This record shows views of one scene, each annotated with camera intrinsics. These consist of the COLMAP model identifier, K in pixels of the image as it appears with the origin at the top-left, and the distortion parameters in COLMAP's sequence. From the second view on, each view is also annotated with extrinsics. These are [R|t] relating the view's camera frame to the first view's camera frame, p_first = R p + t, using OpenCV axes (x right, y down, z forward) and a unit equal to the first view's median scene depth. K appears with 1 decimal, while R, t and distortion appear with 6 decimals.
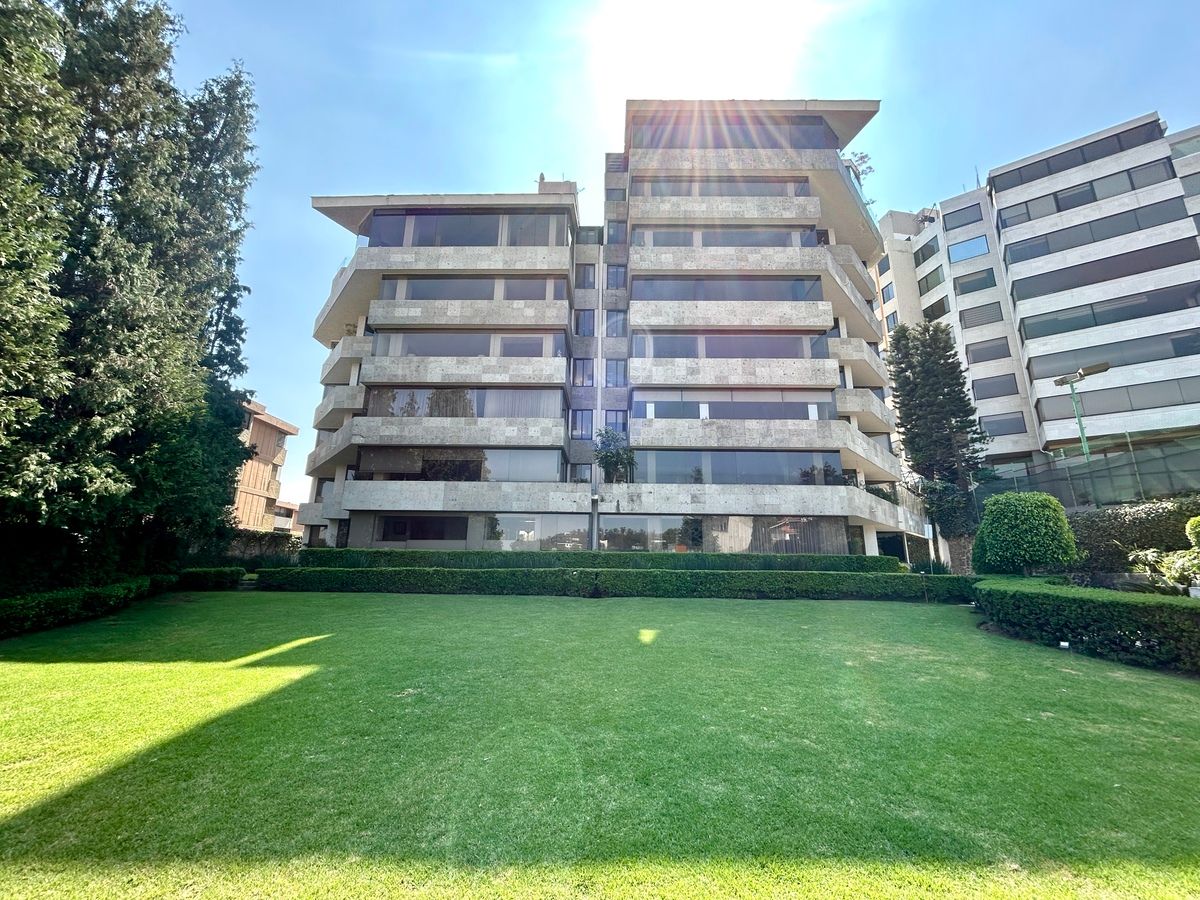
lens RADIAL K [[487.3, 0, 599.6], [0, 487.3, 446.4], [0, 0, 1]] dist [0.004164, -0.000757]
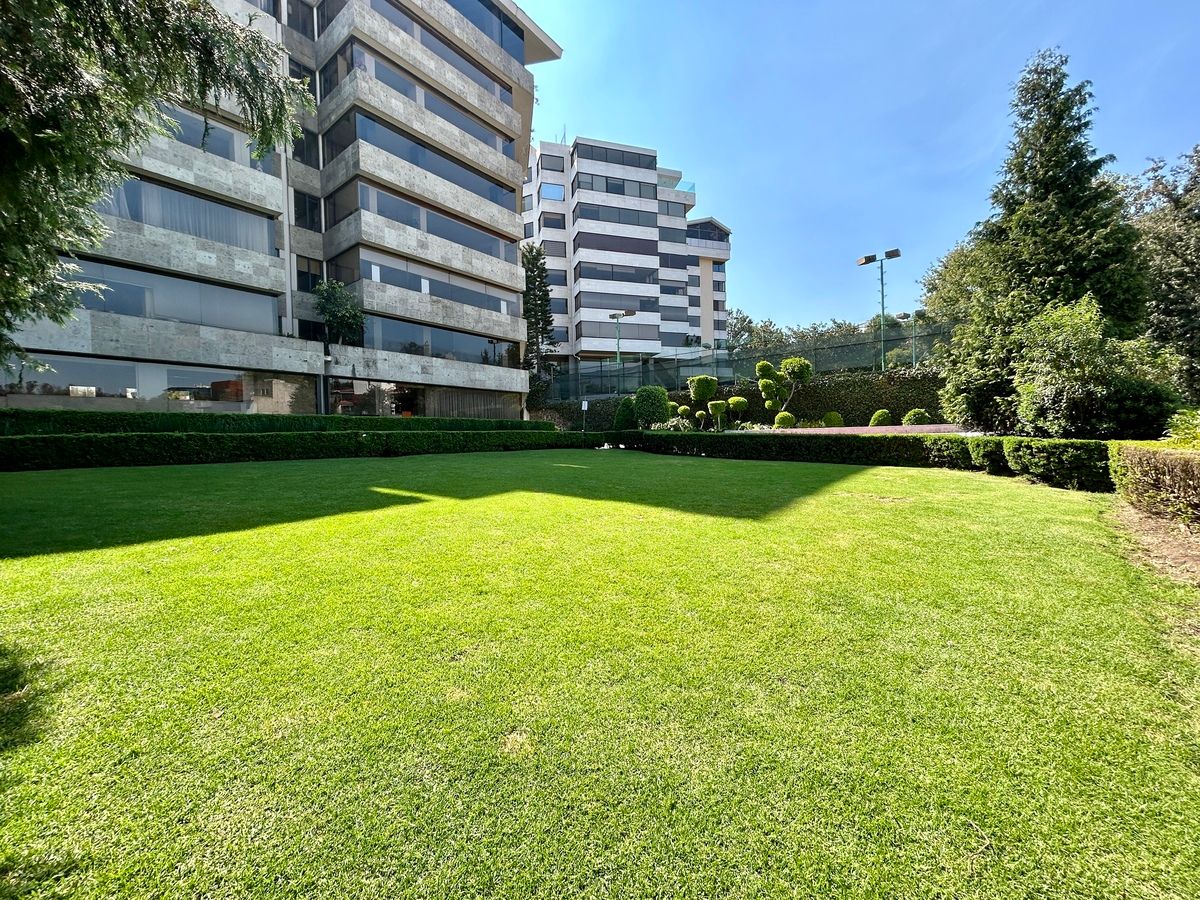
lens RADIAL K [[487.3, 0, 597.2], [0, 487.3, 444.1], [0, 0, 1]] dist [0.004164, -0.000757]
pose [[0.593574, -0.036187, 0.803965, -0.421658], [-0.163566, 0.972713, 0.164544, 0.024420], [-0.787982, -0.229171, 0.571459, 0.029472]]
